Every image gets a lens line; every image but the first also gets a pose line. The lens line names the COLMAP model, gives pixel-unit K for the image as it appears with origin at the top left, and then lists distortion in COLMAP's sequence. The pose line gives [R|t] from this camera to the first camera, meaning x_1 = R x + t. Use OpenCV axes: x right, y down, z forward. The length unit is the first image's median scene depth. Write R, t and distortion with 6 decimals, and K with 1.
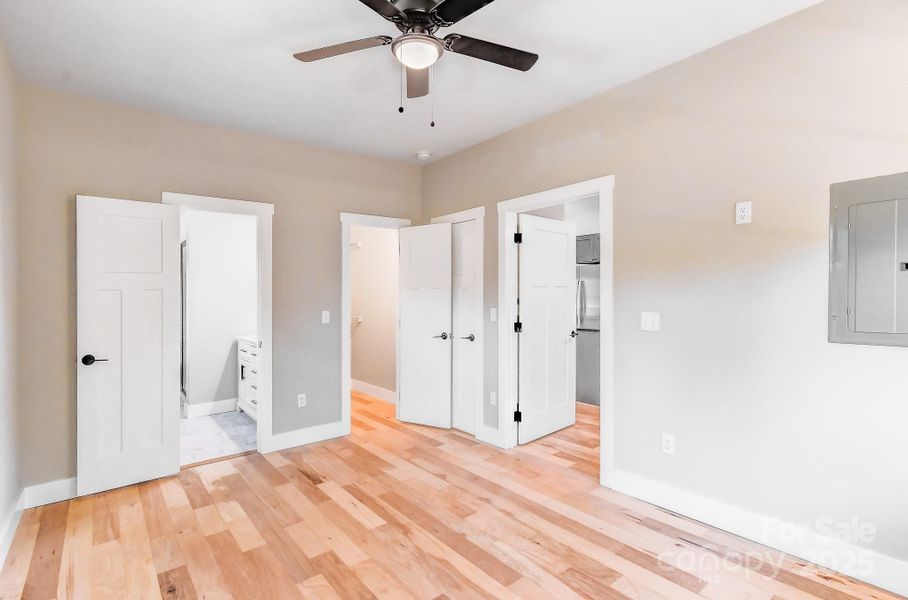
lens RADIAL K [[486.1, 0, 451.9], [0, 486.1, 300.4], [0, 0, 1]] dist [-0.000149, -0.000549]
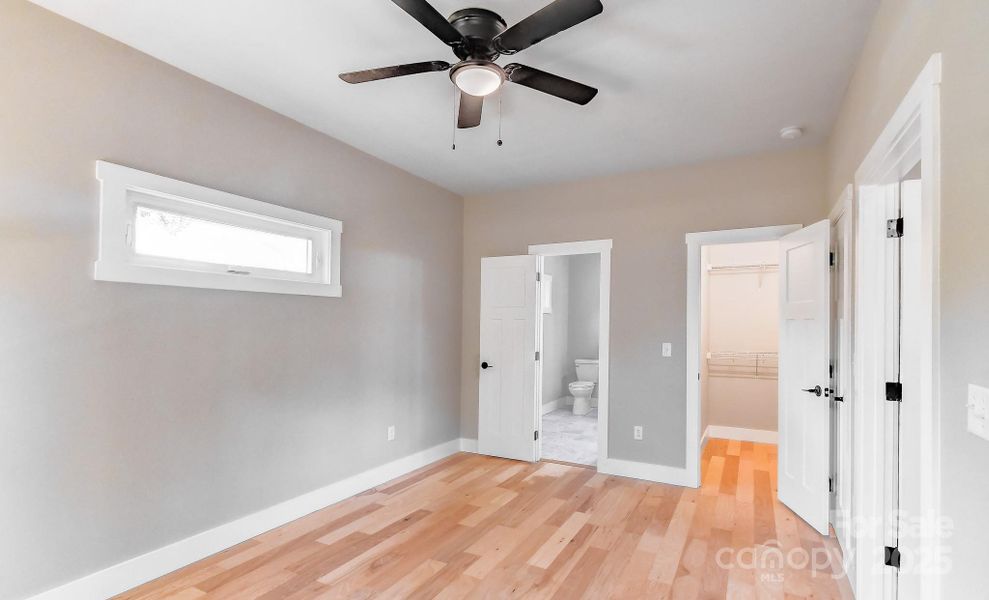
lens RADIAL K [[435.4, 0, 471.4], [0, 435.4, 315.3], [0, 0, 1]] dist [-0.004475, -0.000305]
pose [[0.356671, -0.006607, -0.934207, 0.531952], [-0.028066, 0.999448, -0.017784, -0.008781], [0.933808, 0.032563, 0.356288, 0.491413]]
